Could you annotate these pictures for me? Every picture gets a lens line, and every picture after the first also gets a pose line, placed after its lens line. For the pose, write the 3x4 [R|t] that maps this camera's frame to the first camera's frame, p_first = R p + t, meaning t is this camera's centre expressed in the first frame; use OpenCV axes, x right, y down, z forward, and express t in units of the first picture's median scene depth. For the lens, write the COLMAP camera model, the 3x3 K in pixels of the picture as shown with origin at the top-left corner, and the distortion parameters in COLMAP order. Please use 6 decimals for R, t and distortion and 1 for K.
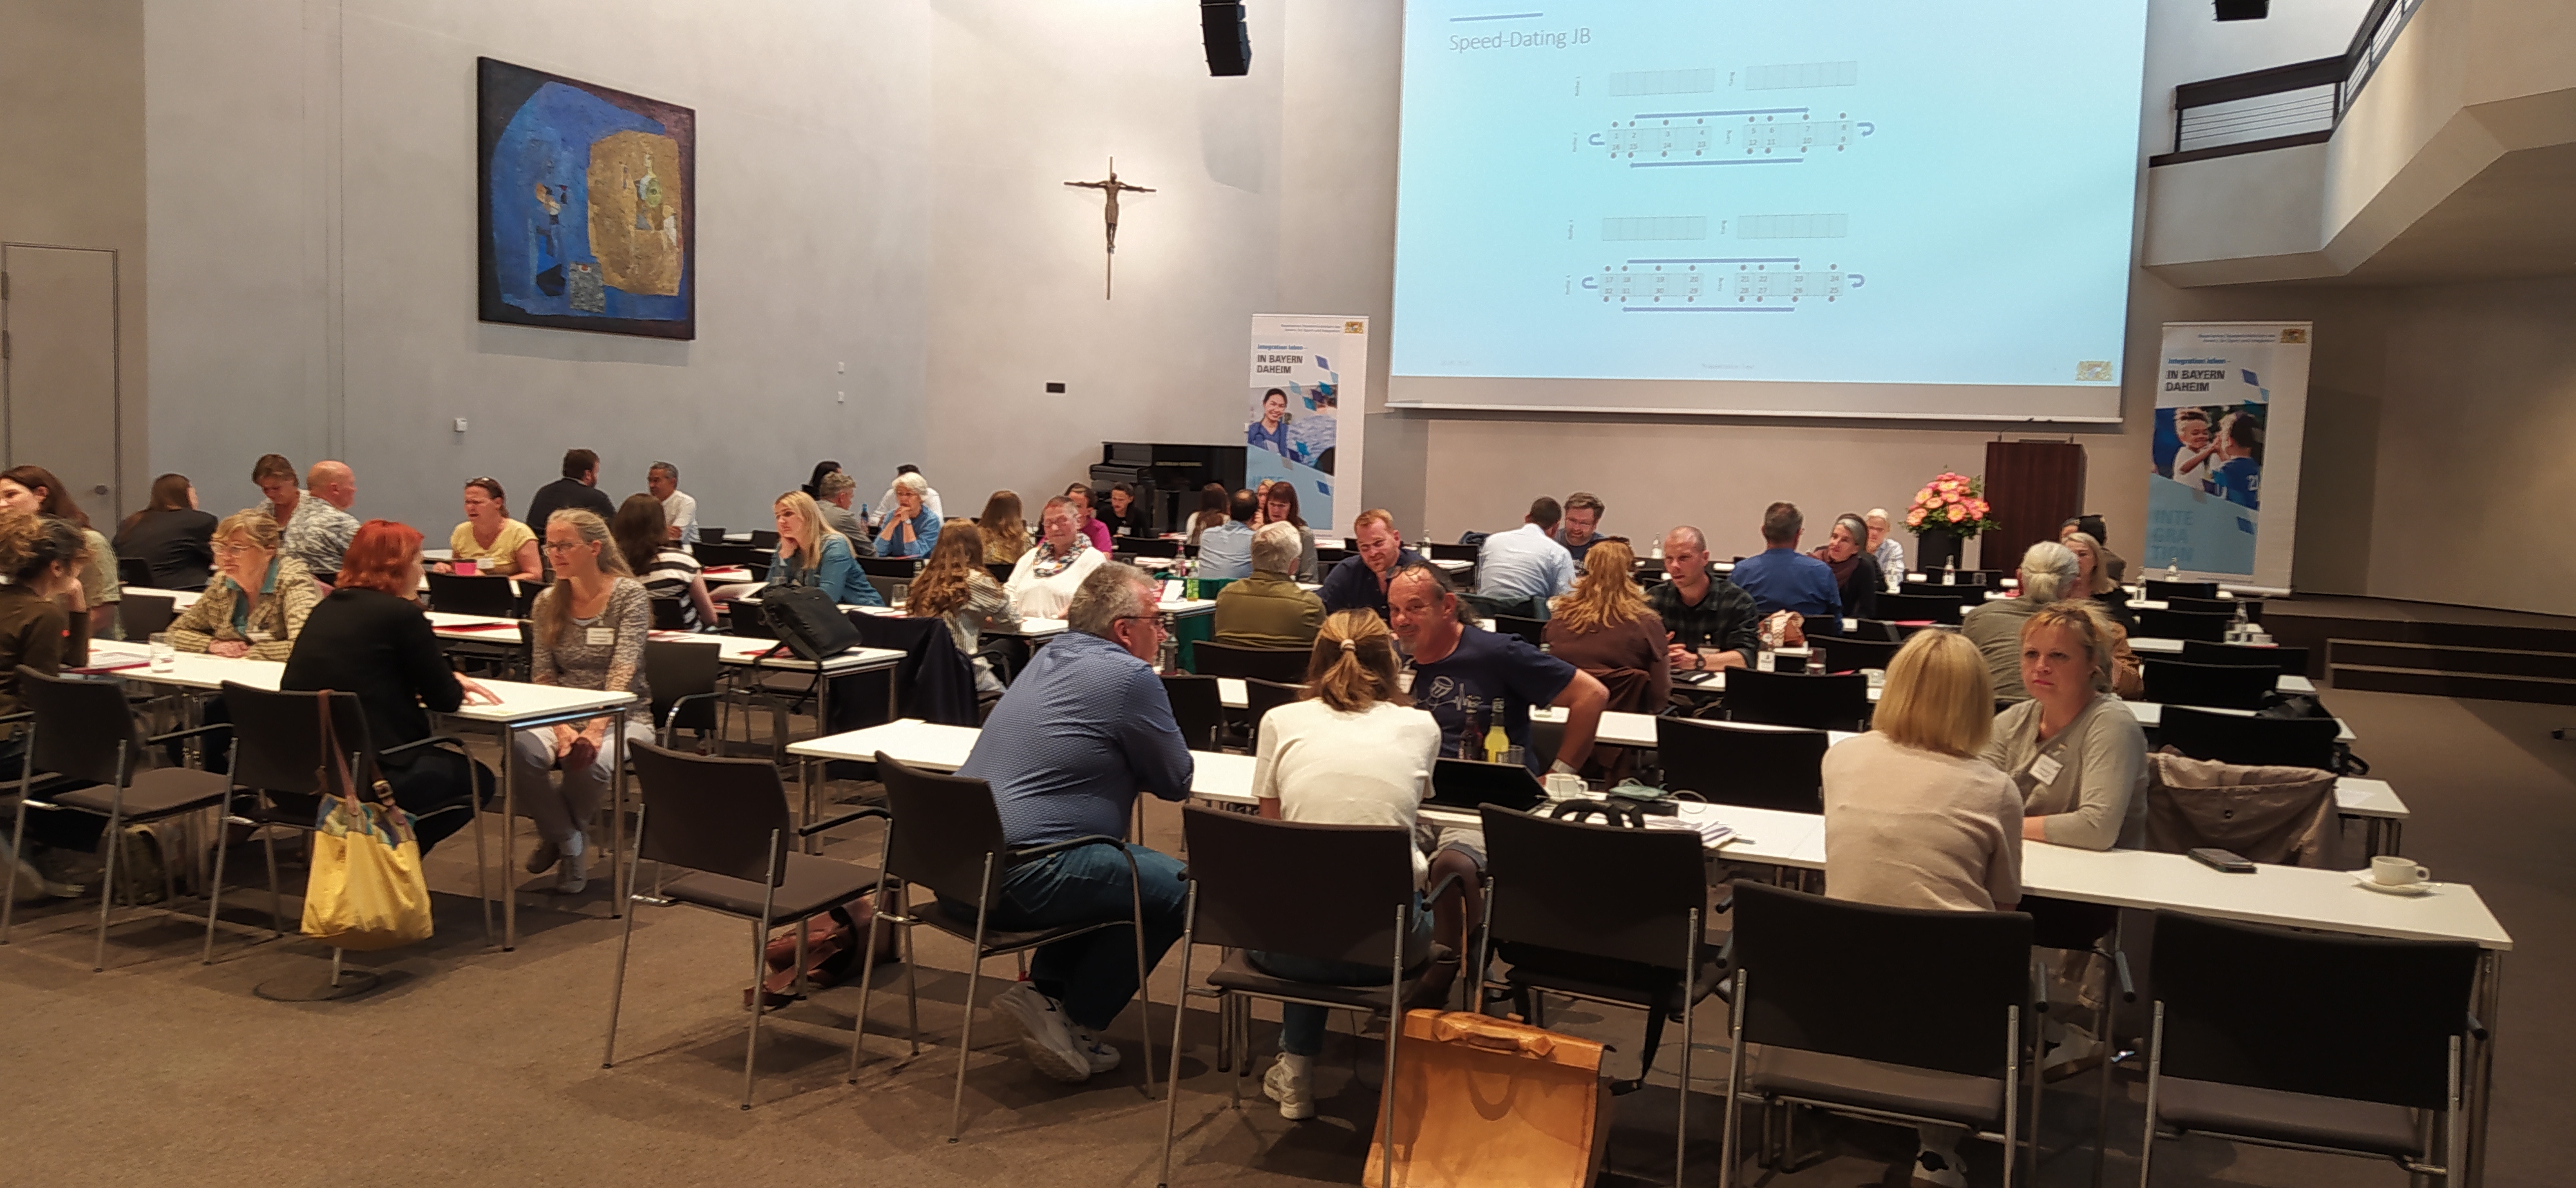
lens RADIAL K [[1947.3, 0, 1284.6], [0, 1947.3, 597.5], [0, 0, 1]] dist [0.061222, -0.006961]
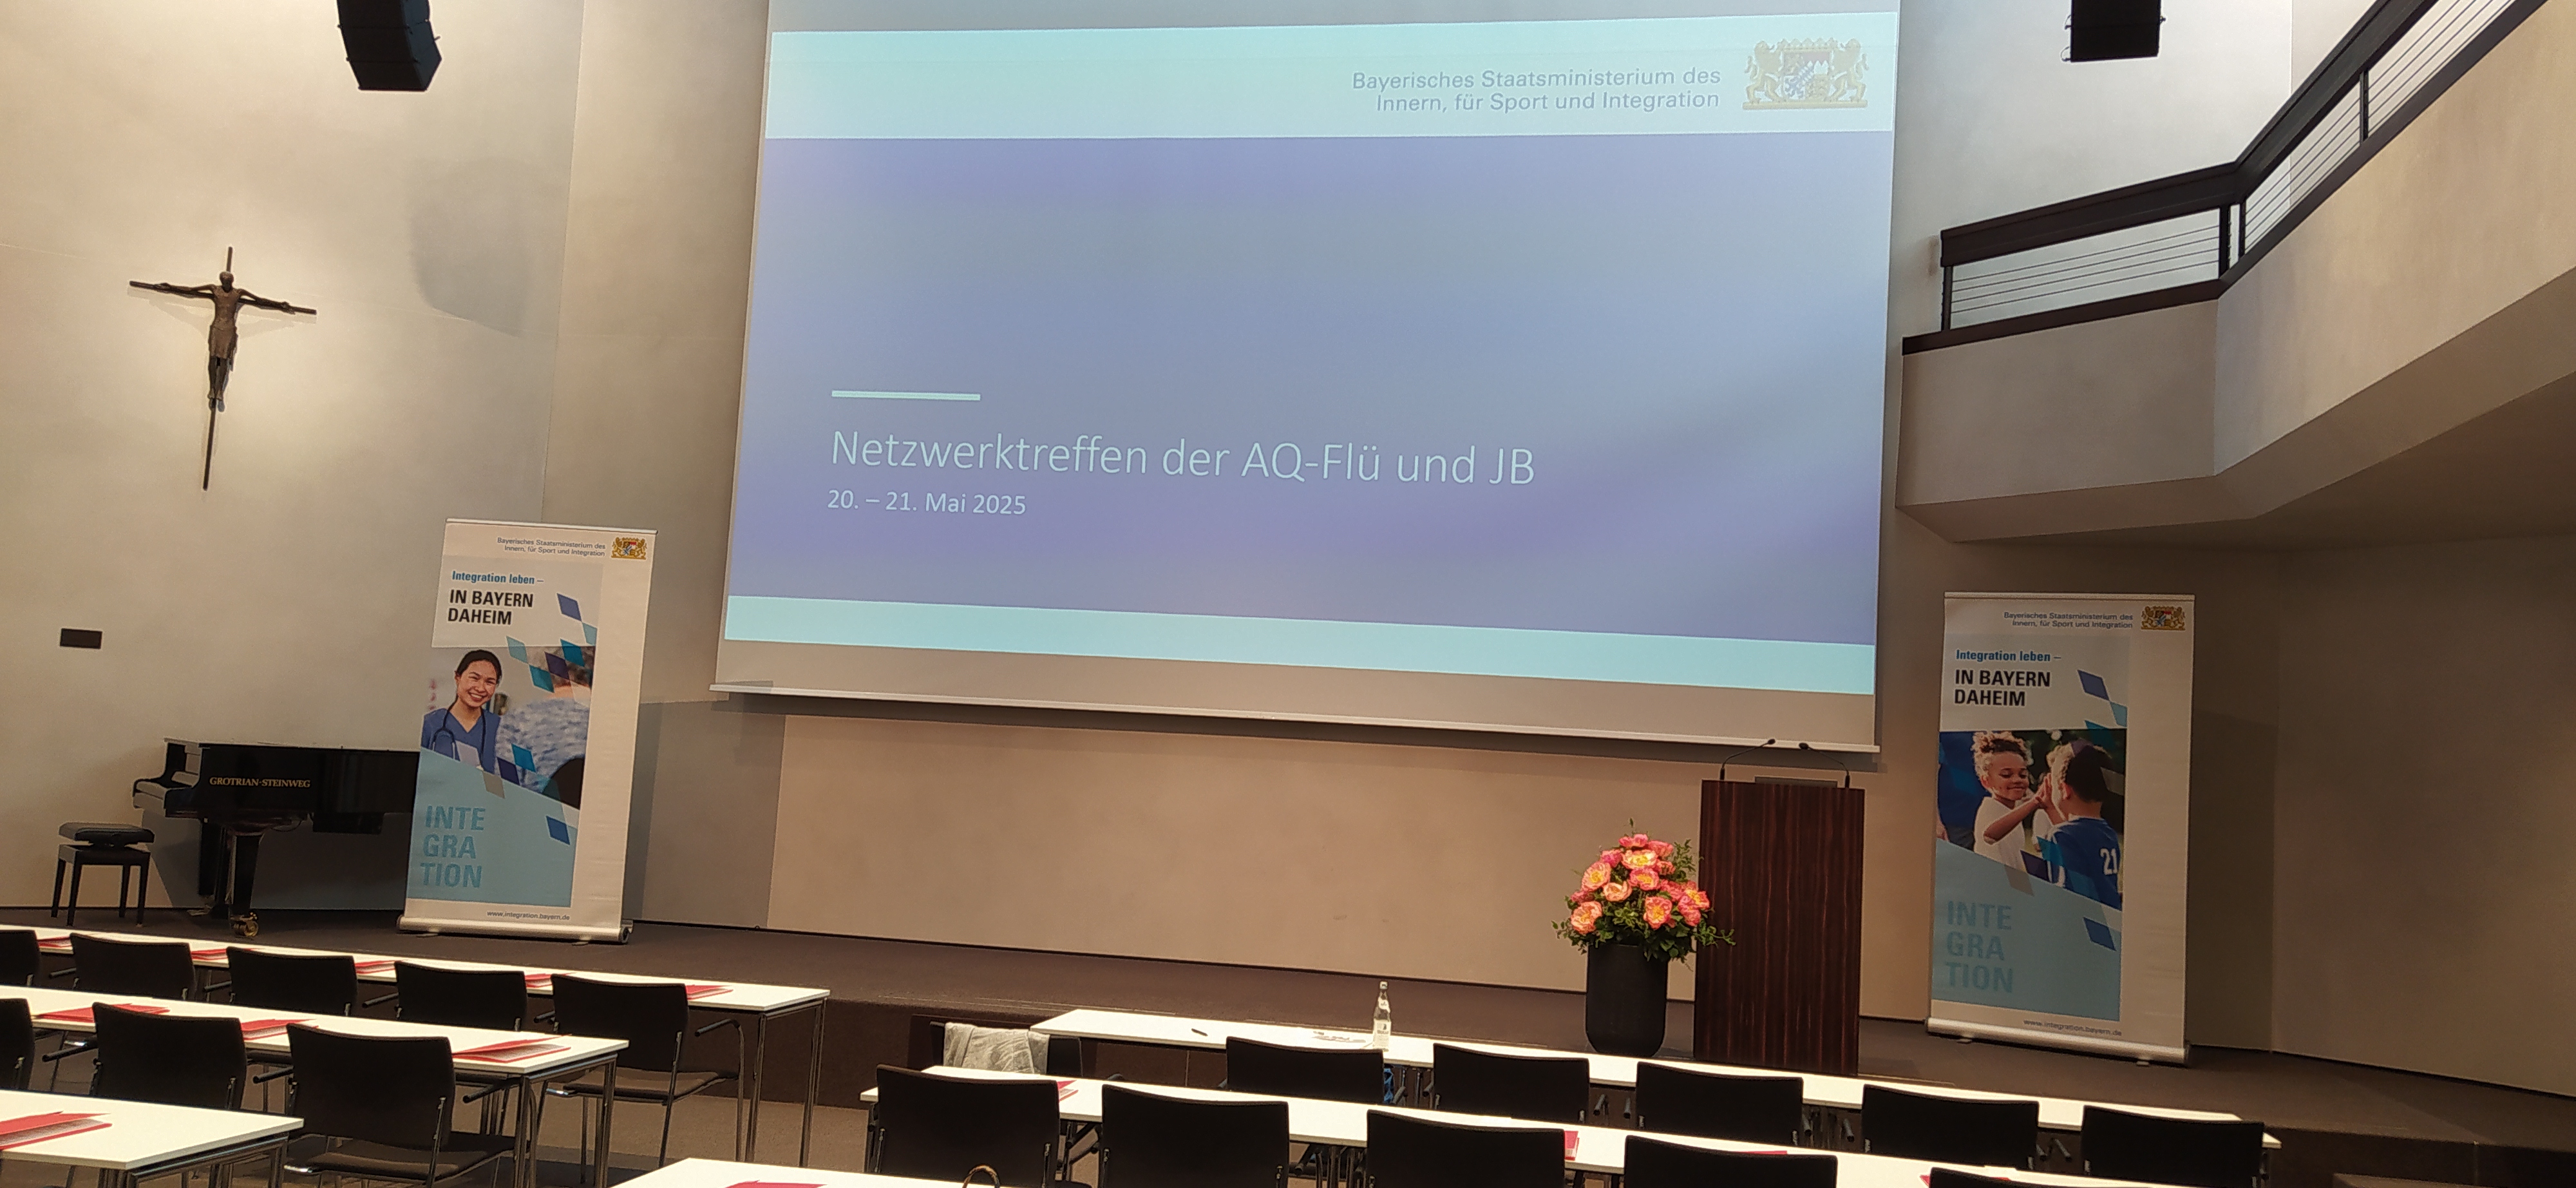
lens RADIAL K [[1947.3, 0, 1292.0], [0, 1947.3, 598.1], [0, 0, 1]] dist [0.061222, -0.006961]
pose [[0.977446, 0.042959, 0.206770, 0.121019], [-0.009514, 0.987055, -0.160099, -0.038042], [-0.210971, 0.154521, 0.965202, 0.455276]]
